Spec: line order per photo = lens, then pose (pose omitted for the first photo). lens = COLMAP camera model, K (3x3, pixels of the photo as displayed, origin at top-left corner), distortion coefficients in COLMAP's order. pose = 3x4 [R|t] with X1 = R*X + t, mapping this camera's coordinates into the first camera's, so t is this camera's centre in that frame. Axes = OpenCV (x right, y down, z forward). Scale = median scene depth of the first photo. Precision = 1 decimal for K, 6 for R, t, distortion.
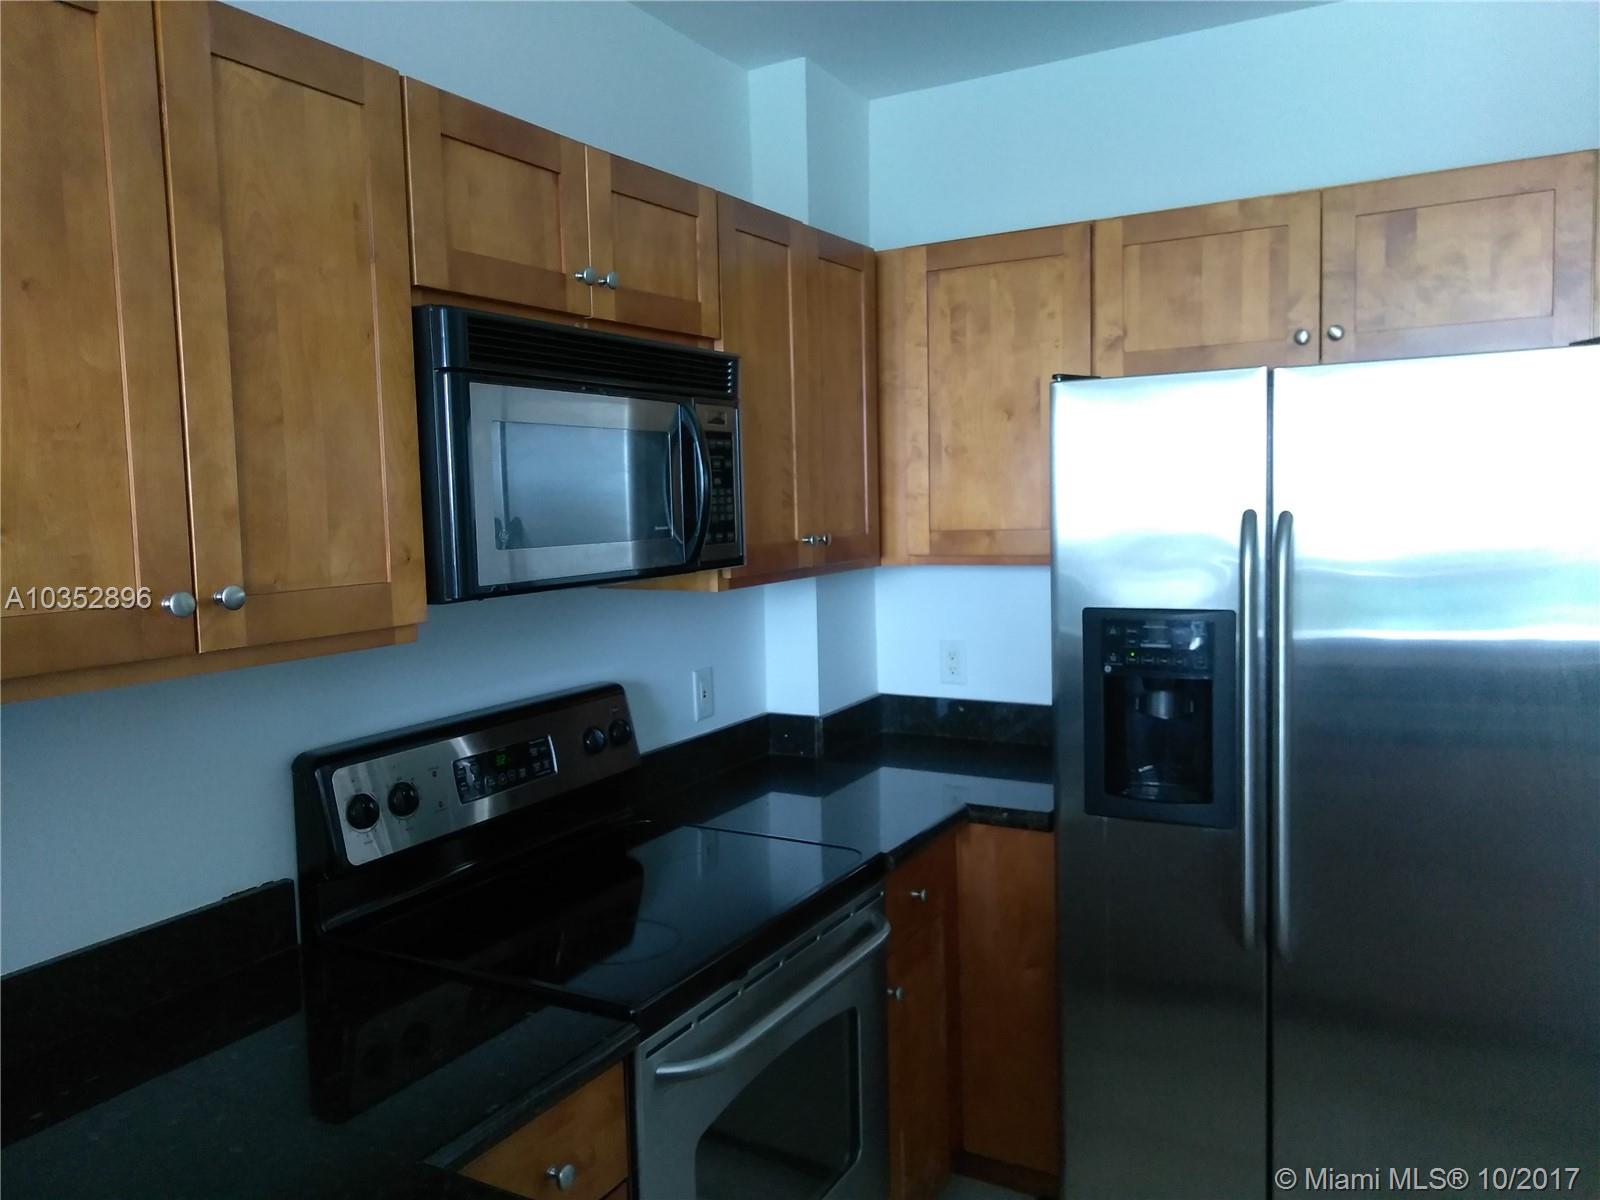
lens RADIAL K [[1196.1, 0, 770.9], [0, 1196.1, 585.9], [0, 0, 1]] dist [0.031945, -0.053337]
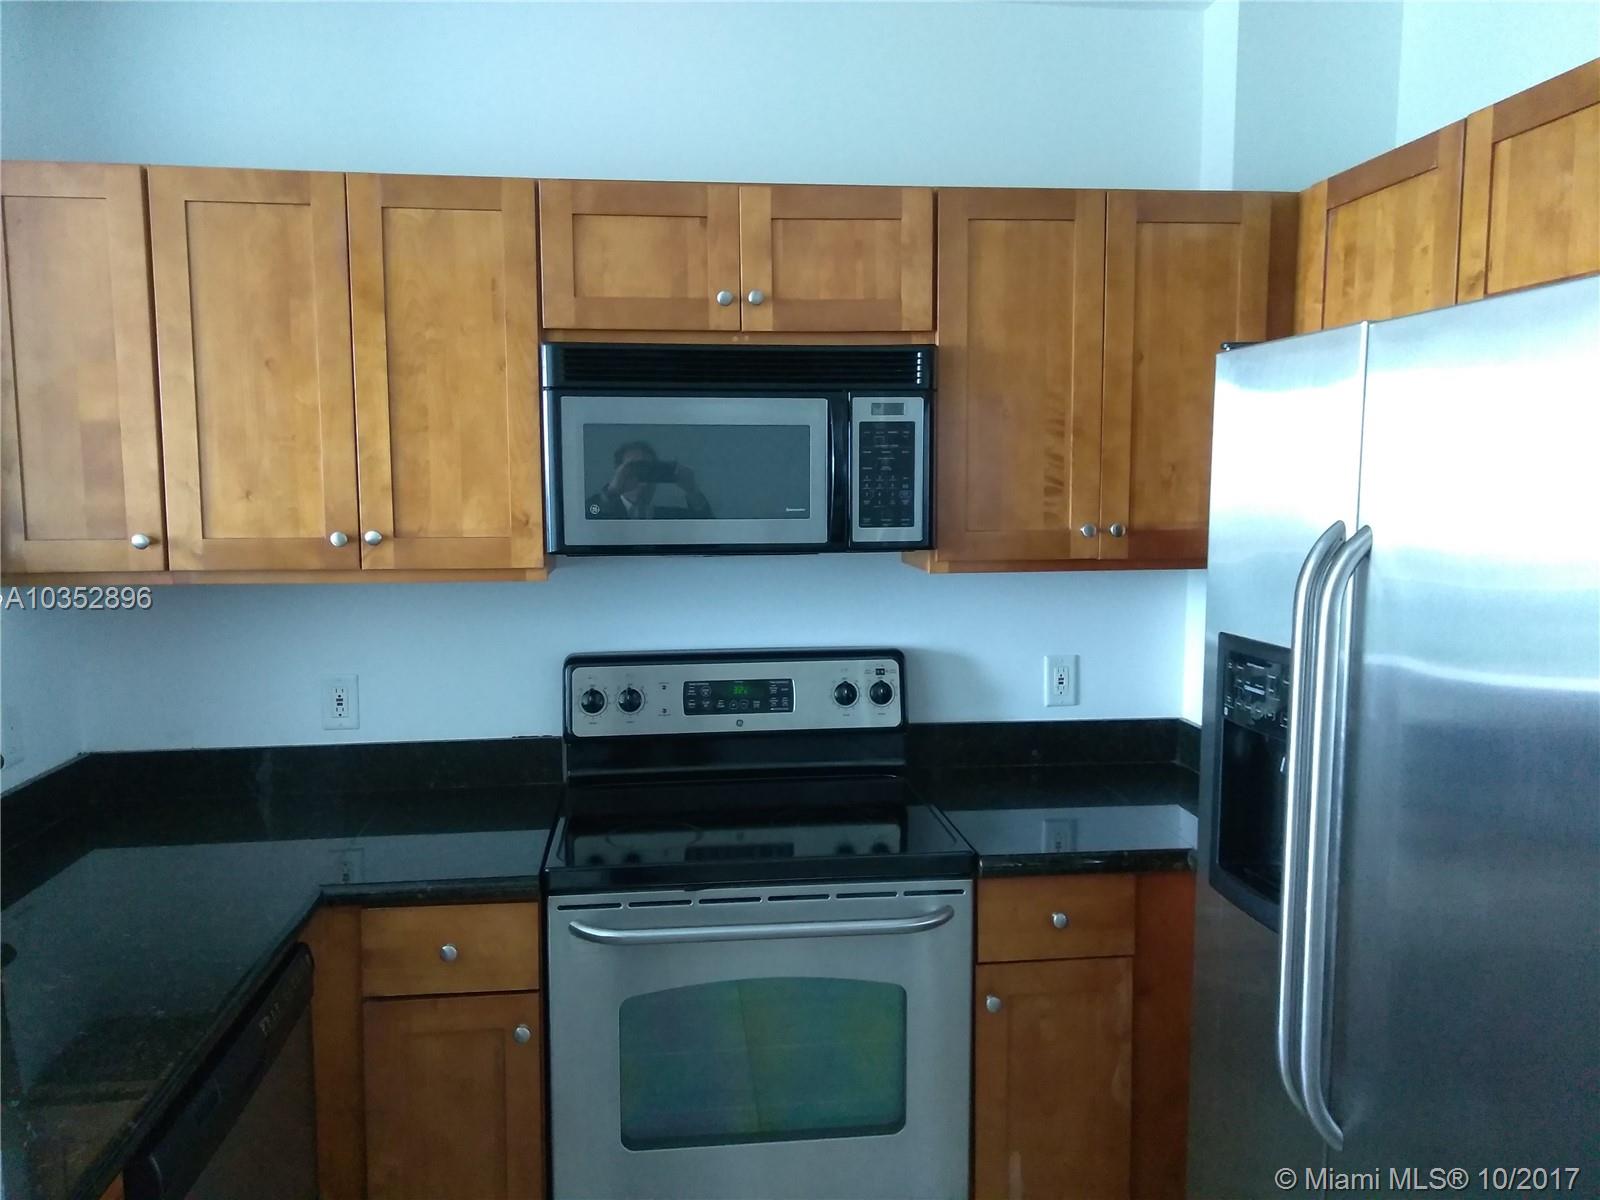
lens RADIAL K [[1196.3, 0, 785.1], [0, 1196.3, 588.4], [0, 0, 1]] dist [0.028468, -0.027899]
pose [[0.600749, 0.095509, -0.793712, 0.808707], [-0.071760, 0.995272, 0.065450, -0.046382], [0.796211, 0.017638, 0.604762, 0.298780]]
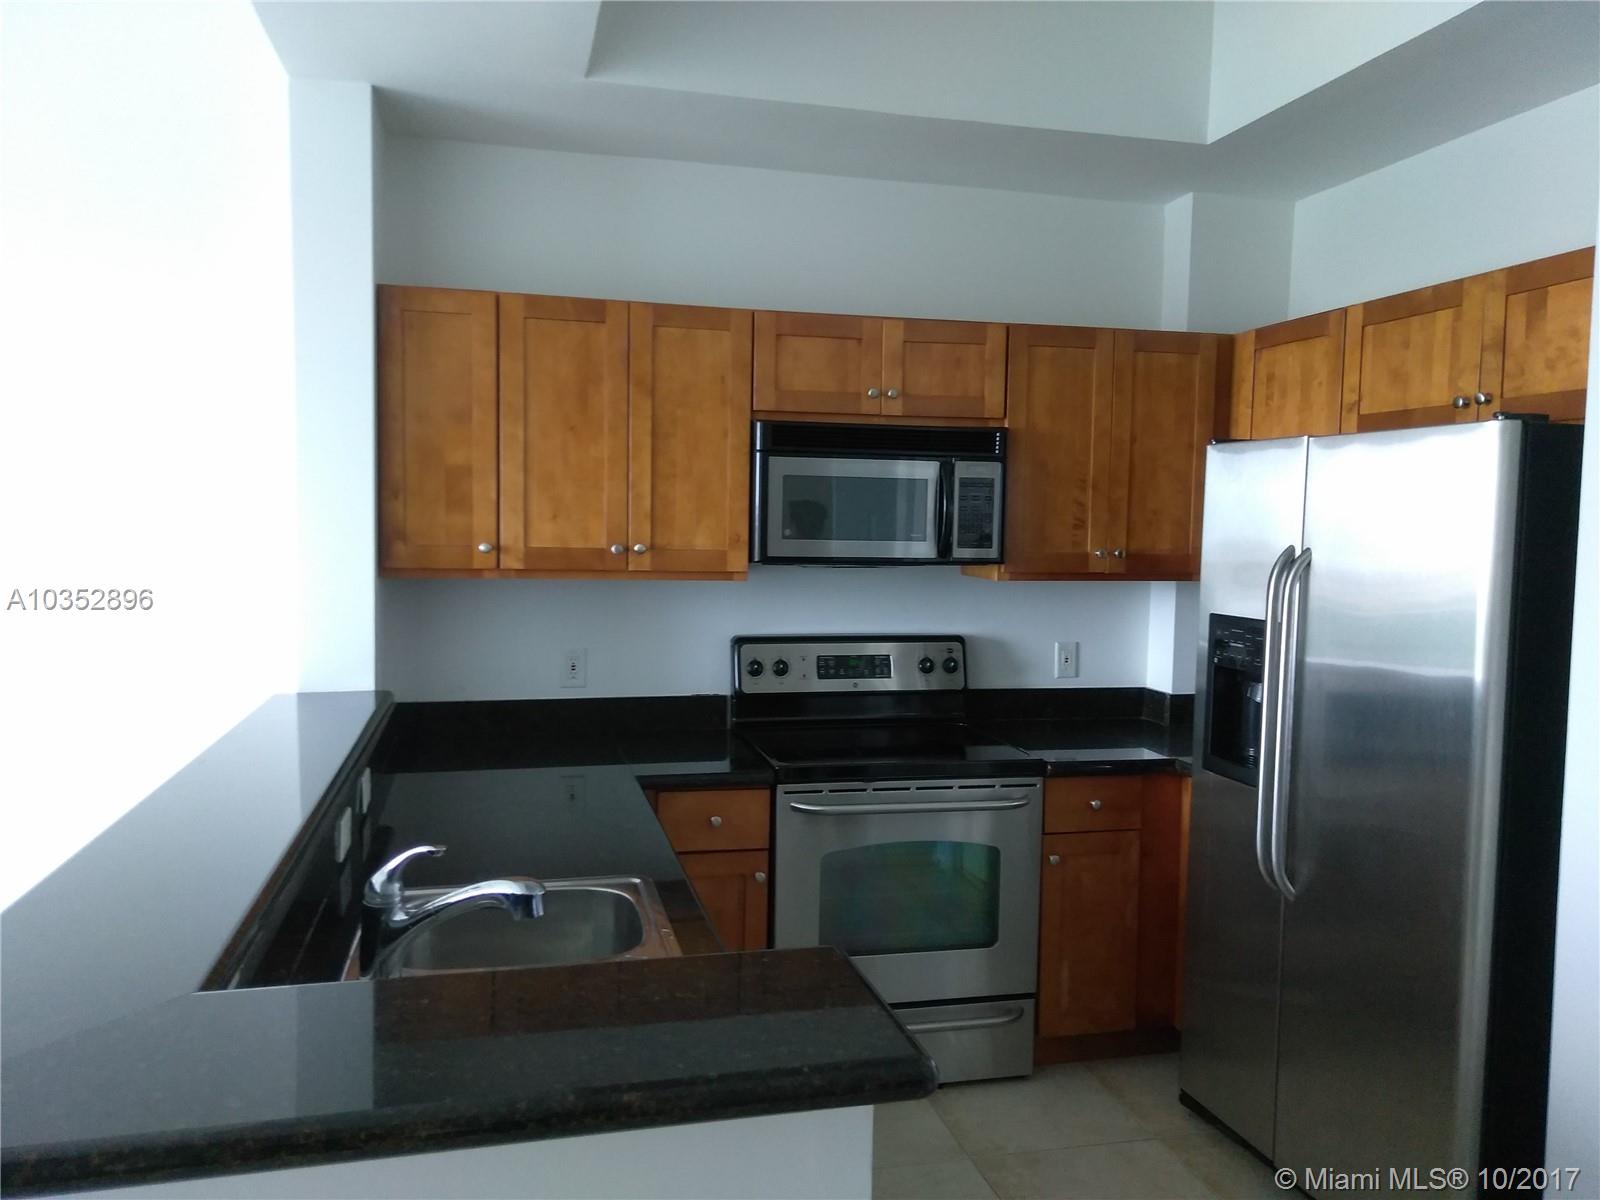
lens RADIAL K [[1196.1, 0, 770.9], [0, 1196.1, 585.9], [0, 0, 1]] dist [0.031945, -0.053337]
pose [[0.686124, 0.080568, -0.723009, 0.992433], [-0.090788, 0.995562, 0.024783, 0.000499], [0.721797, 0.048637, 0.690393, -0.319126]]
